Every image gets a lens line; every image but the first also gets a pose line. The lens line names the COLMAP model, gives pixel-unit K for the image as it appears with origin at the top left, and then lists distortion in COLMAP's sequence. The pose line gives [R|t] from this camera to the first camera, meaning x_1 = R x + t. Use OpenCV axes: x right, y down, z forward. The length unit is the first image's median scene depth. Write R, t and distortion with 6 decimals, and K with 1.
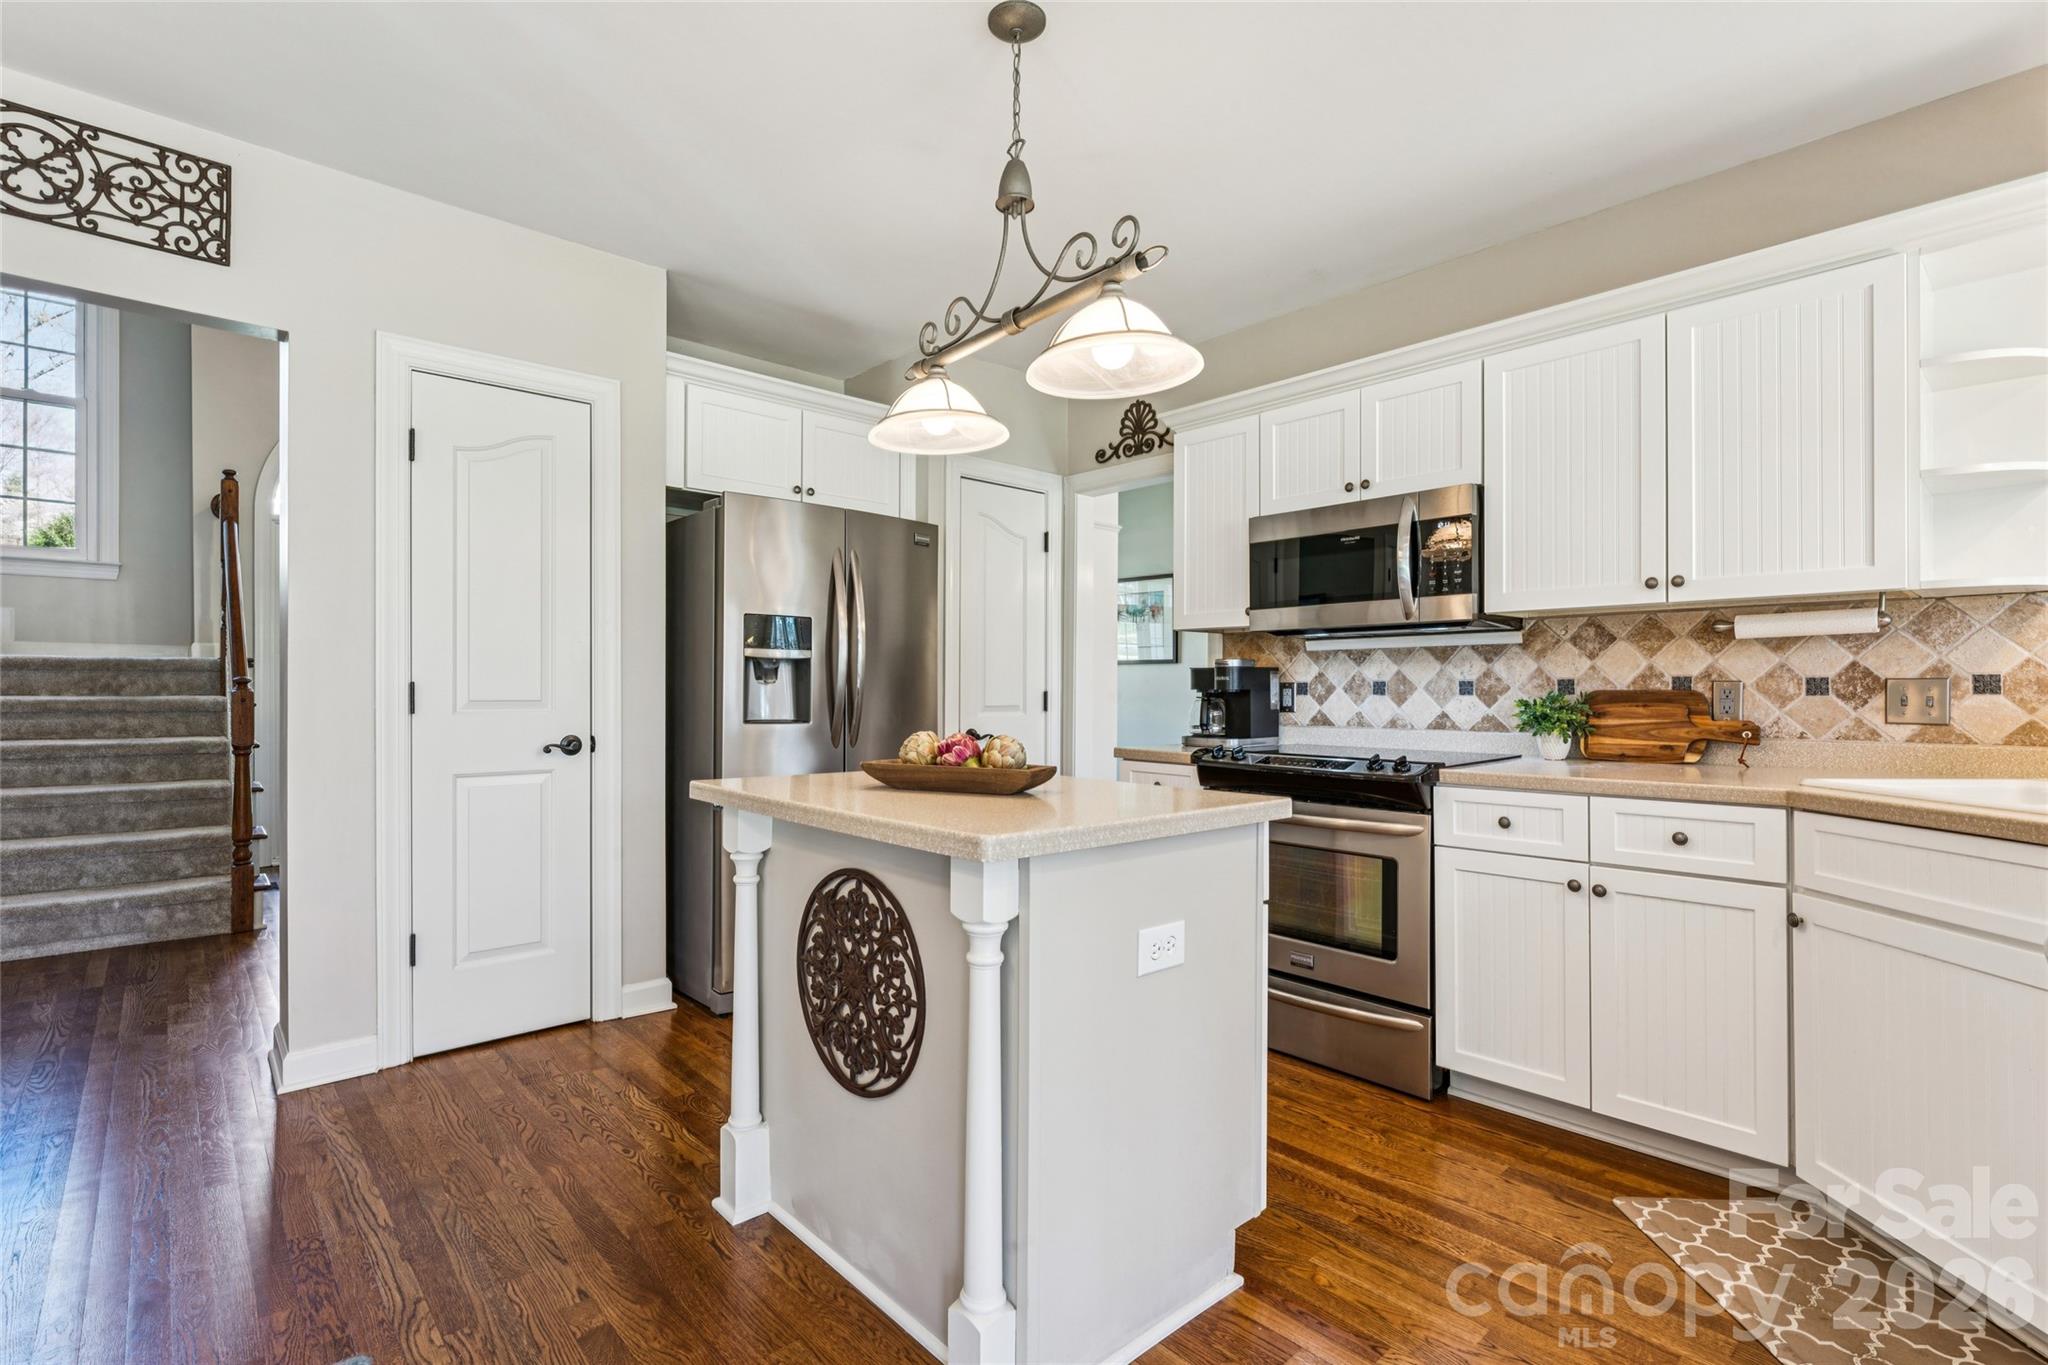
lens RADIAL K [[944.6, 0, 1010.6], [0, 944.6, 694.3], [0, 0, 1]] dist [-0.008518, 0.002675]
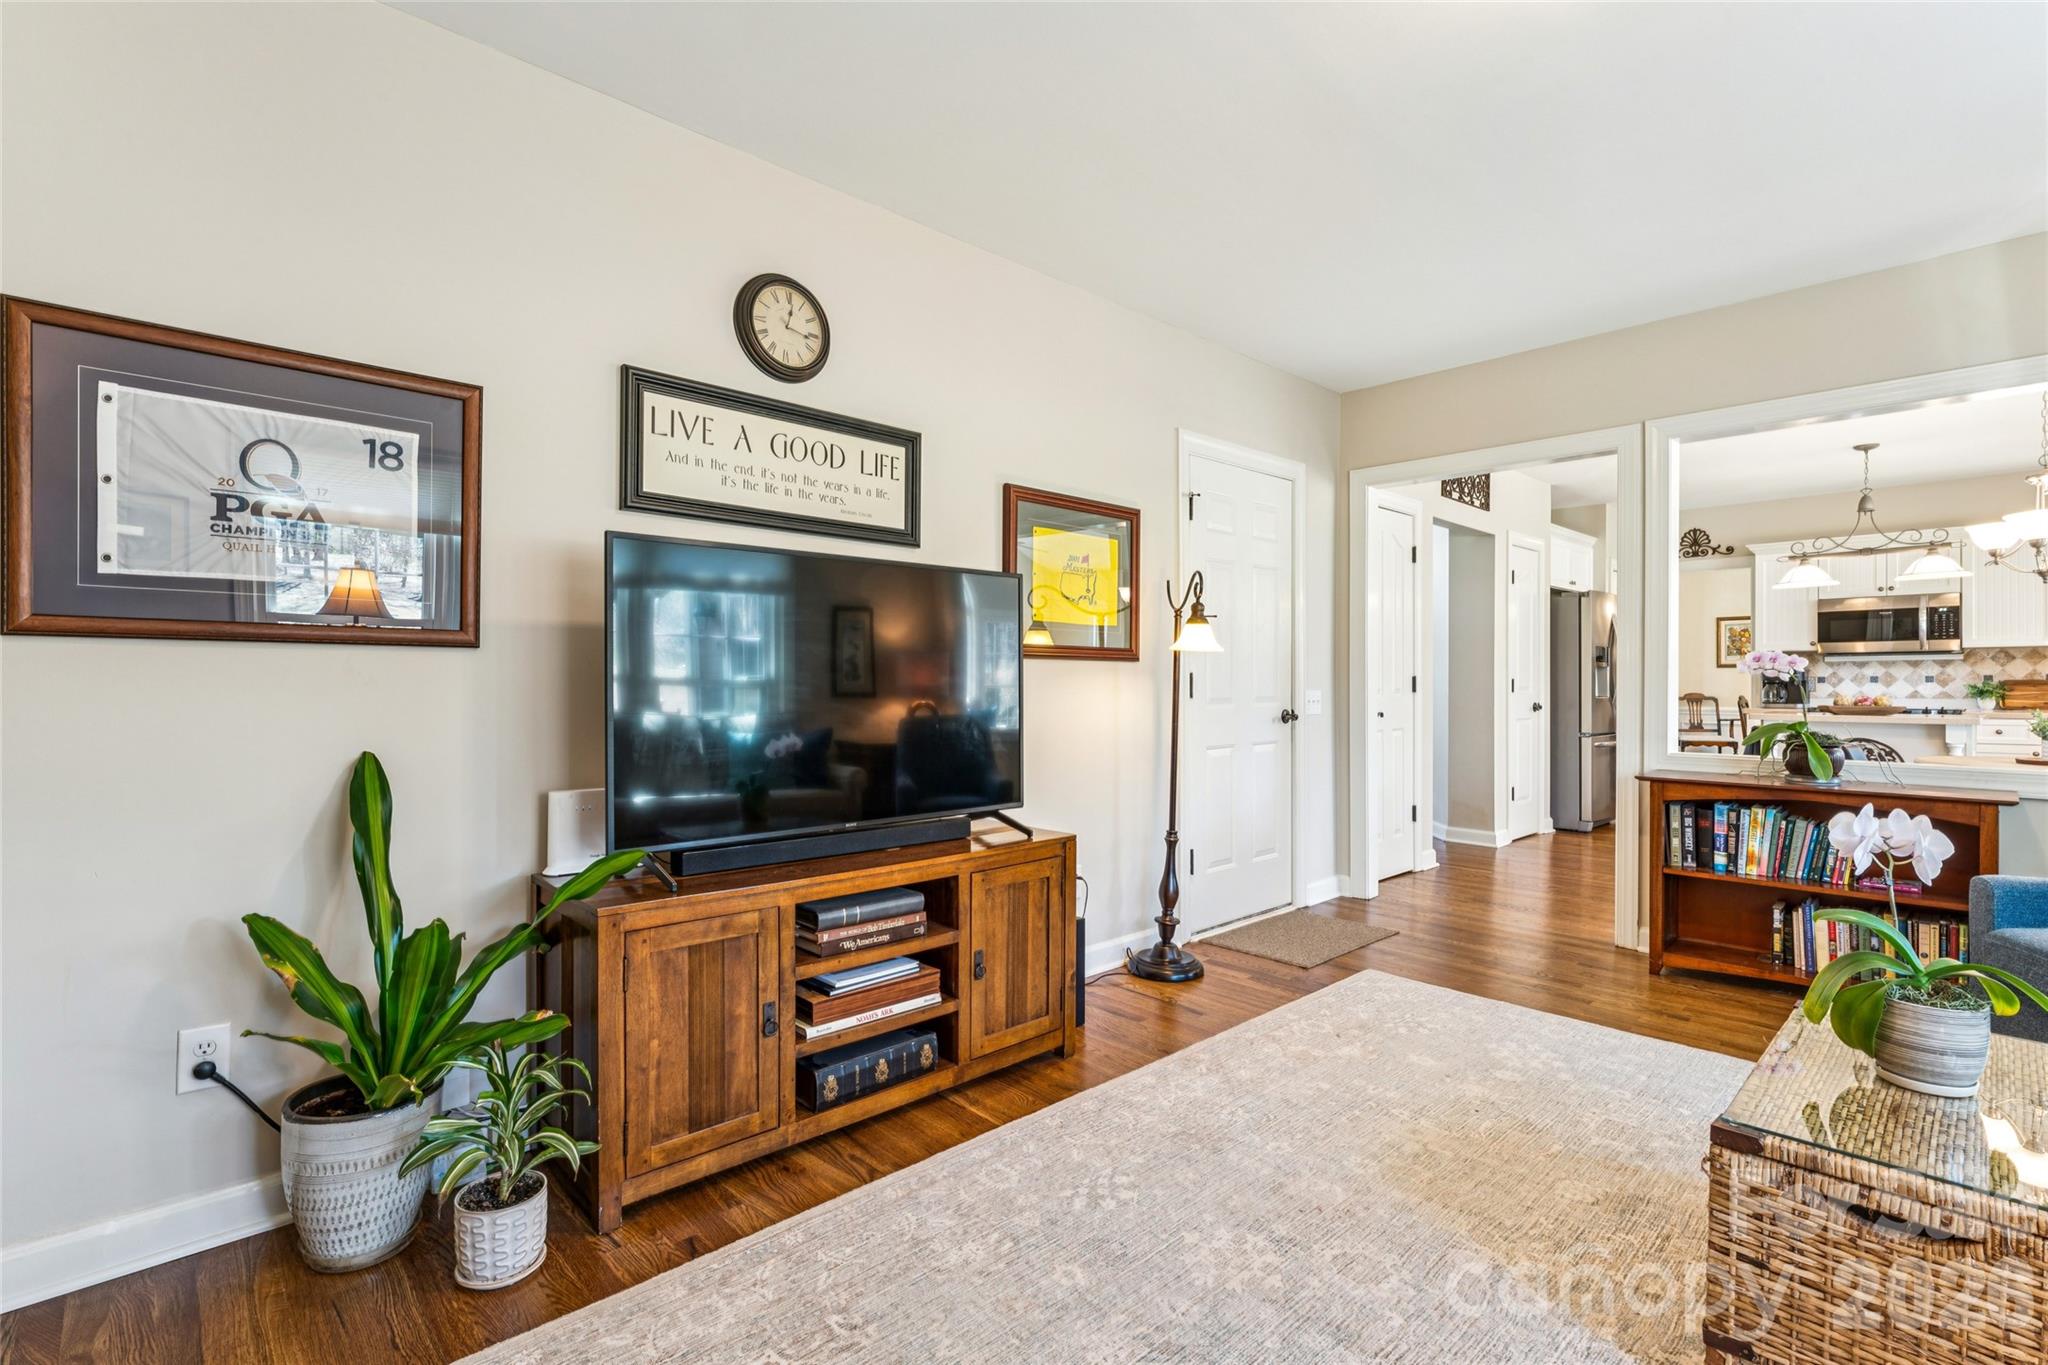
lens RADIAL K [[944.6, 0, 1017.0], [0, 944.6, 686.5], [0, 0, 1]] dist [-0.008518, 0.002675]
pose [[0.999883, -0.005716, 0.014222, -1.750205], [0.005753, 0.999980, -0.002596, 0.003826], [-0.014206, 0.002677, 0.999895, -1.211490]]
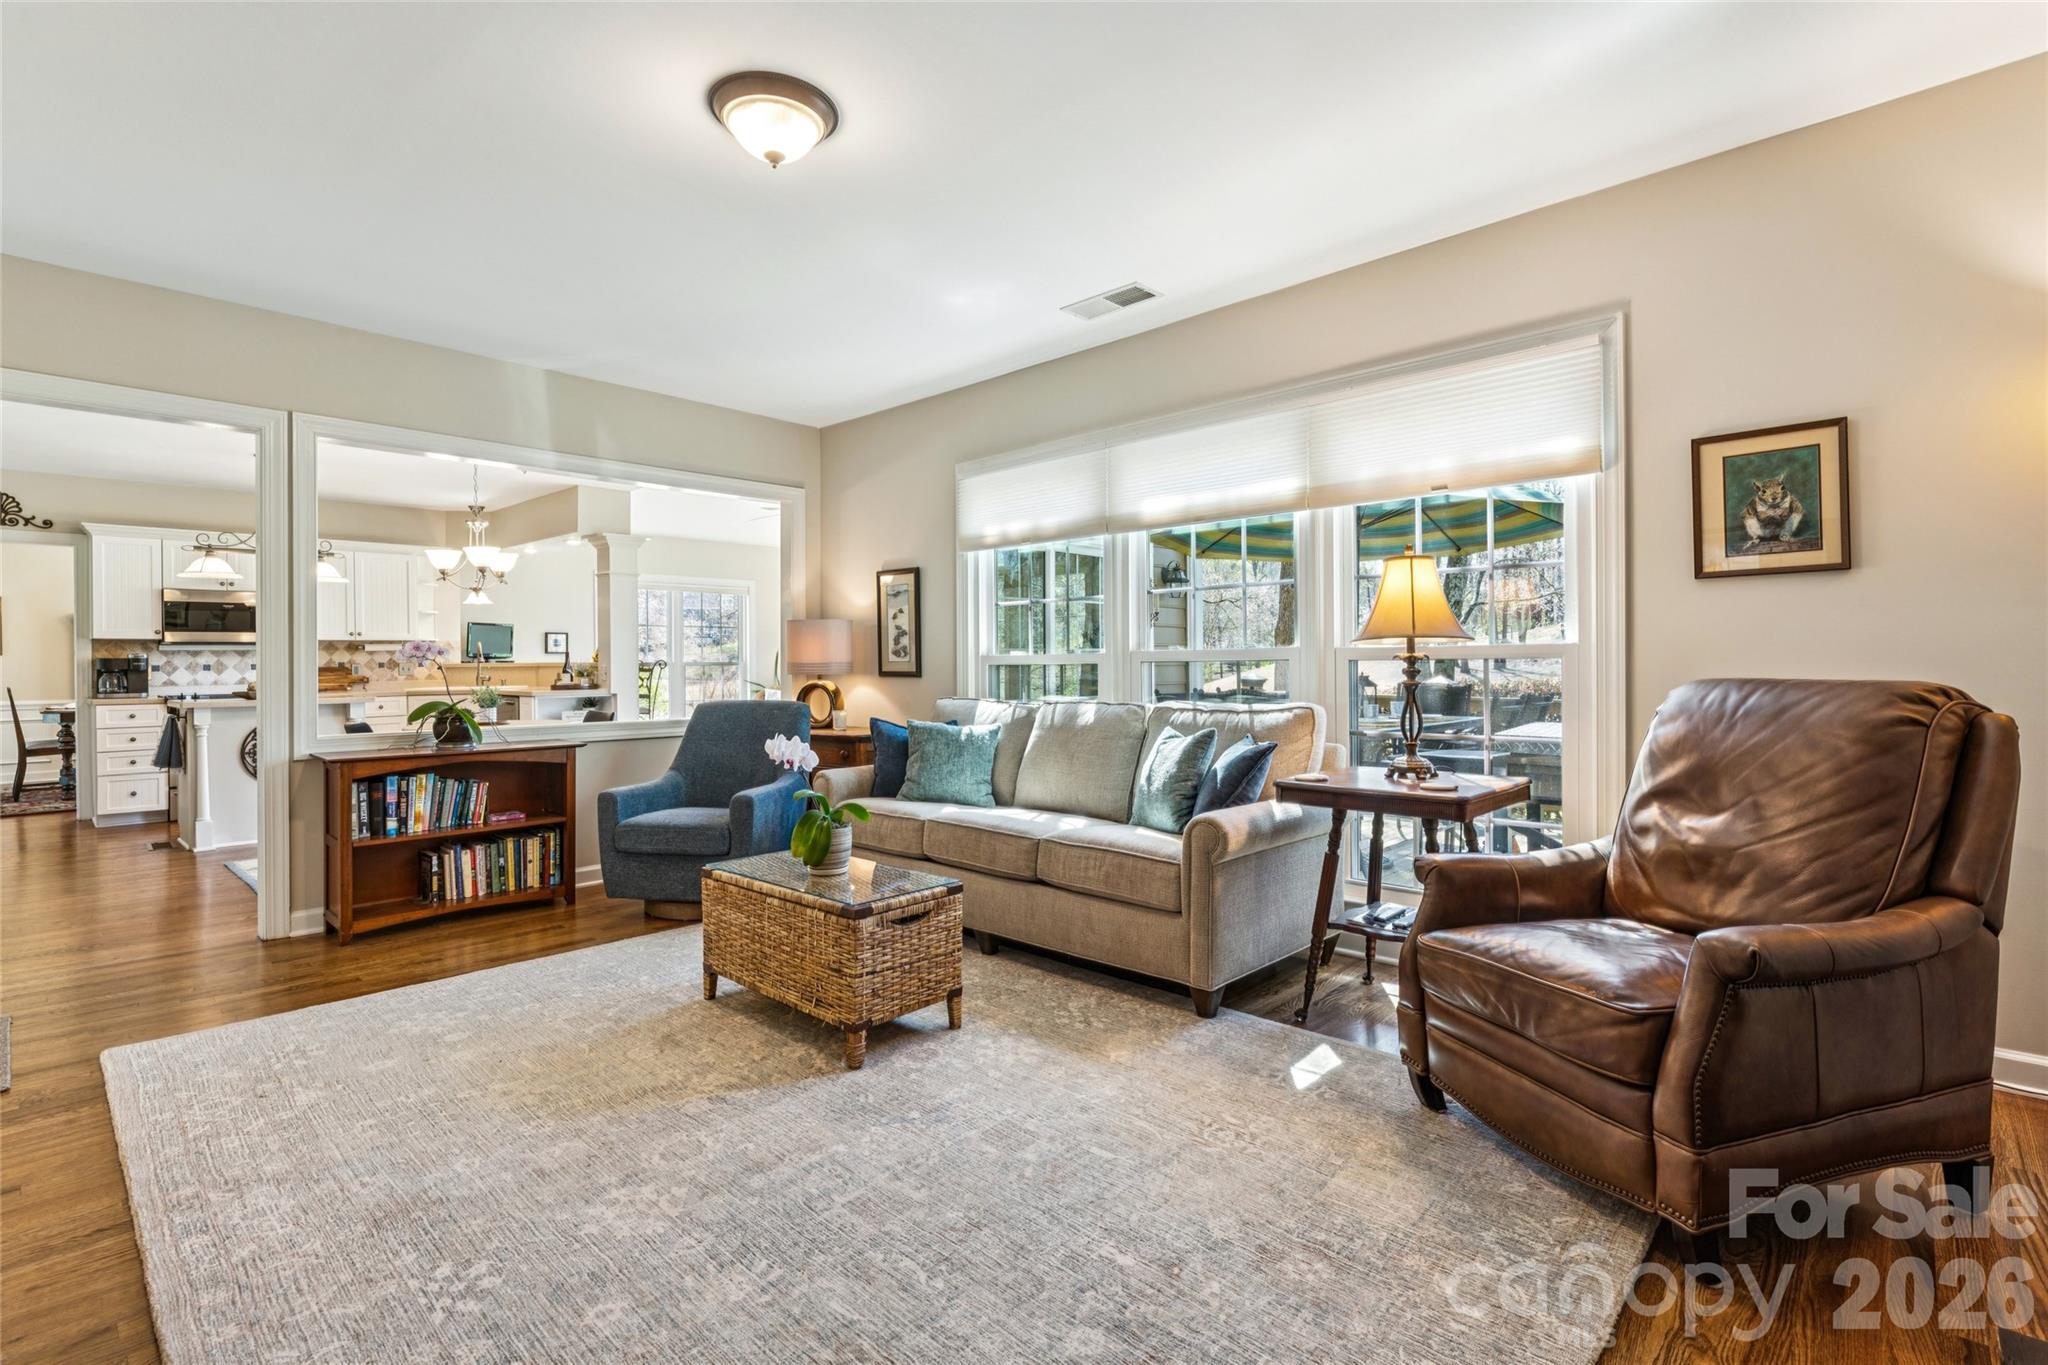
lens RADIAL K [[944.6, 0, 1017.8], [0, 944.6, 662.9], [0, 0, 1]] dist [-0.008518, 0.002675]
pose [[-0.085877, -0.004727, 0.996295, -2.253938], [0.015690, 0.999858, 0.006096, -0.001267], [-0.996182, 0.016155, -0.085790, -0.826389]]
